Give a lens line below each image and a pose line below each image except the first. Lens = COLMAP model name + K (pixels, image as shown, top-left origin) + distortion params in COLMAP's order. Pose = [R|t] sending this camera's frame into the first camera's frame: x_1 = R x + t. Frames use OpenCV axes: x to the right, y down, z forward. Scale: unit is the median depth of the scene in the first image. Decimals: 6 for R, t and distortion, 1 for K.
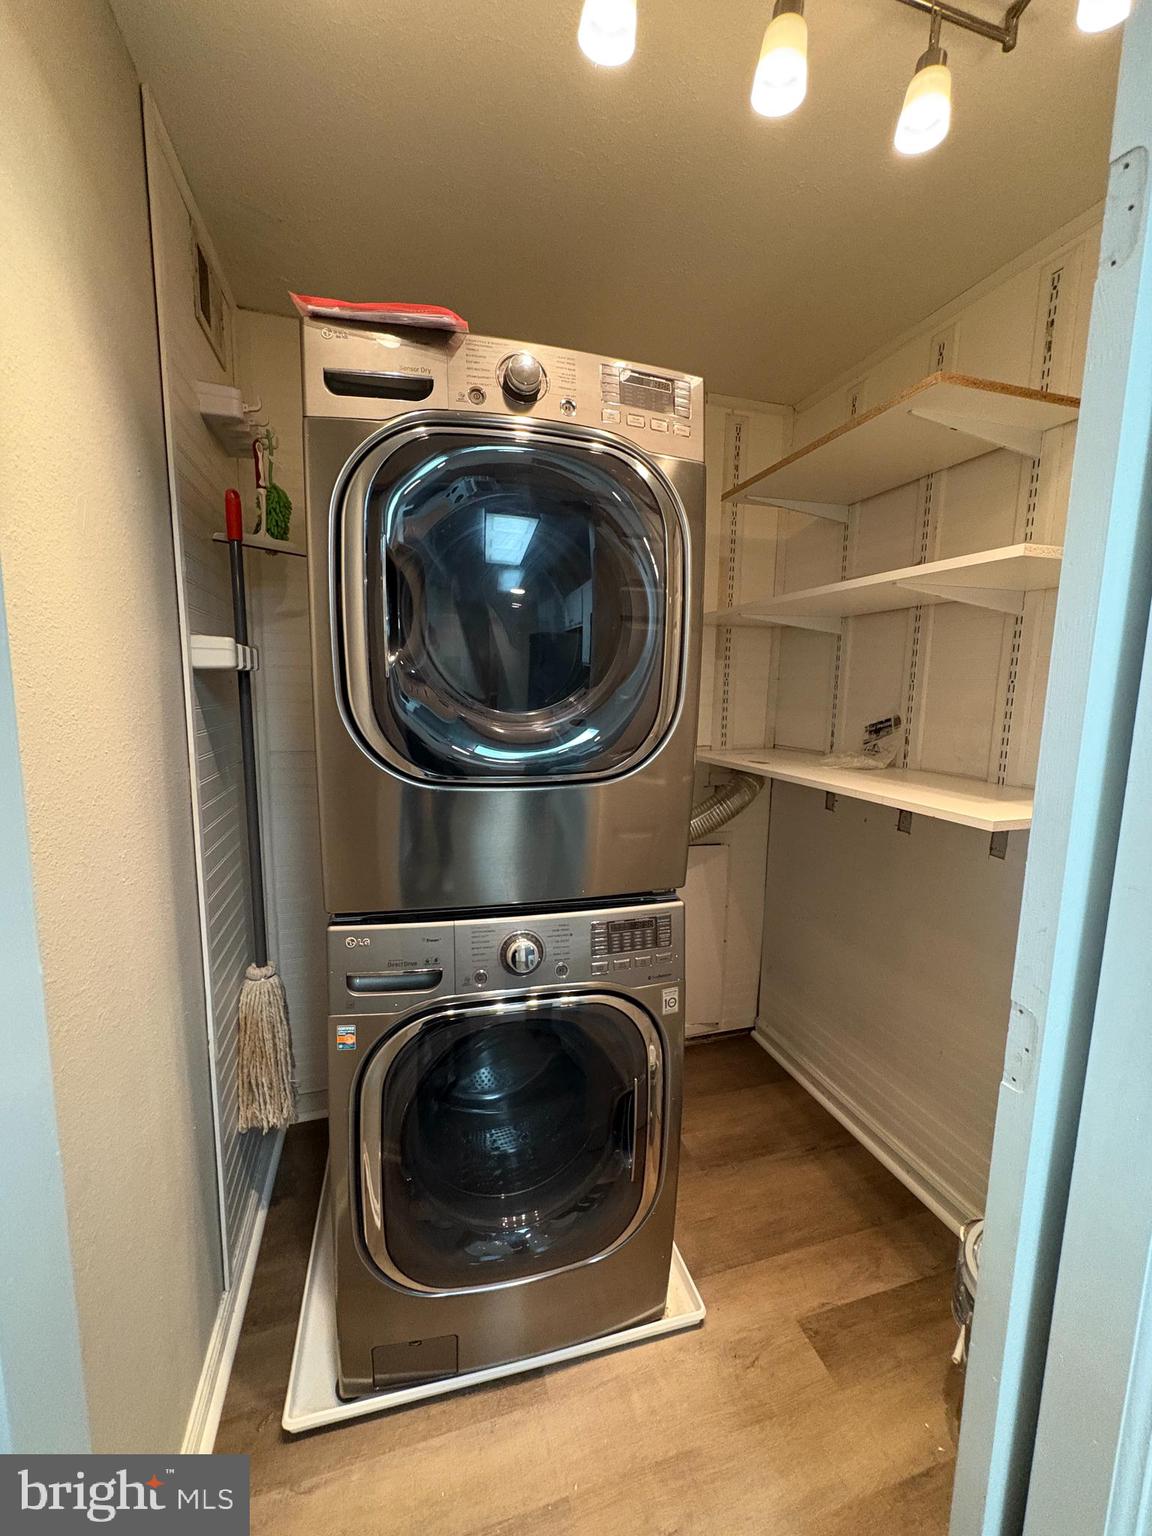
lens RADIAL K [[615.9, 0, 577.1], [0, 615.9, 765.4], [0, 0, 1]] dist [0.000345, 0.000866]
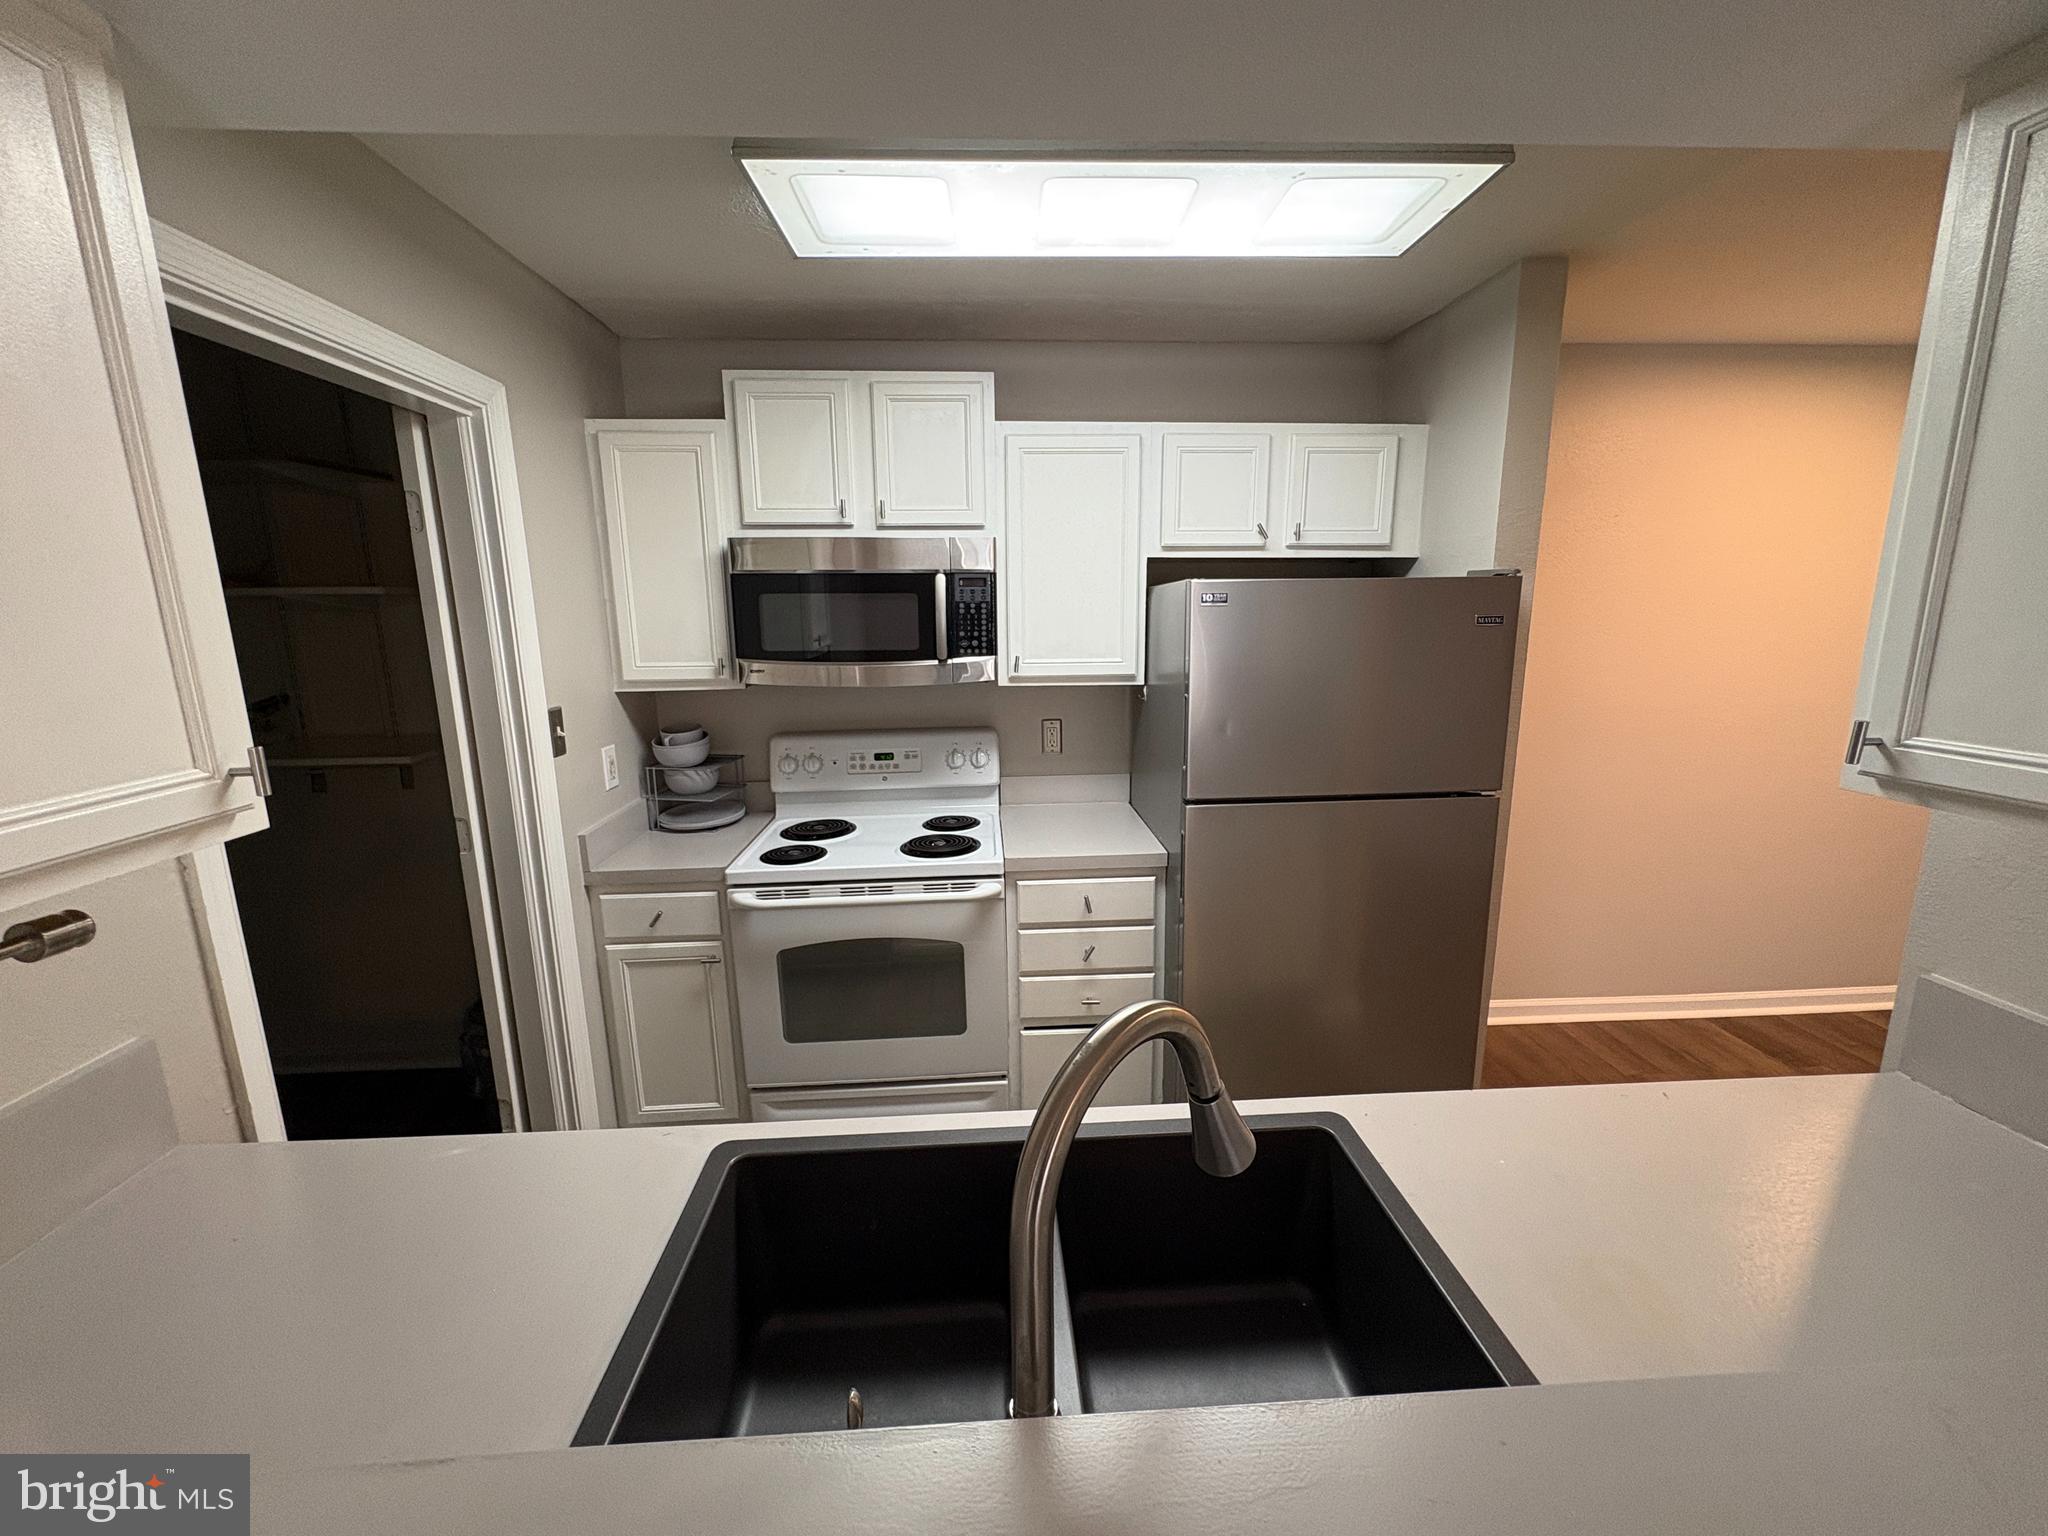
lens RADIAL K [[821.2, 0, 1028.2], [0, 821.2, 766.6], [0, 0, 1]] dist [0.000345, 0.000866]
pose [[0.265517, -0.206889, 0.941646, -1.681215], [0.149019, 0.973773, 0.171928, -0.034915], [-0.952520, 0.094673, 0.289384, -2.081216]]
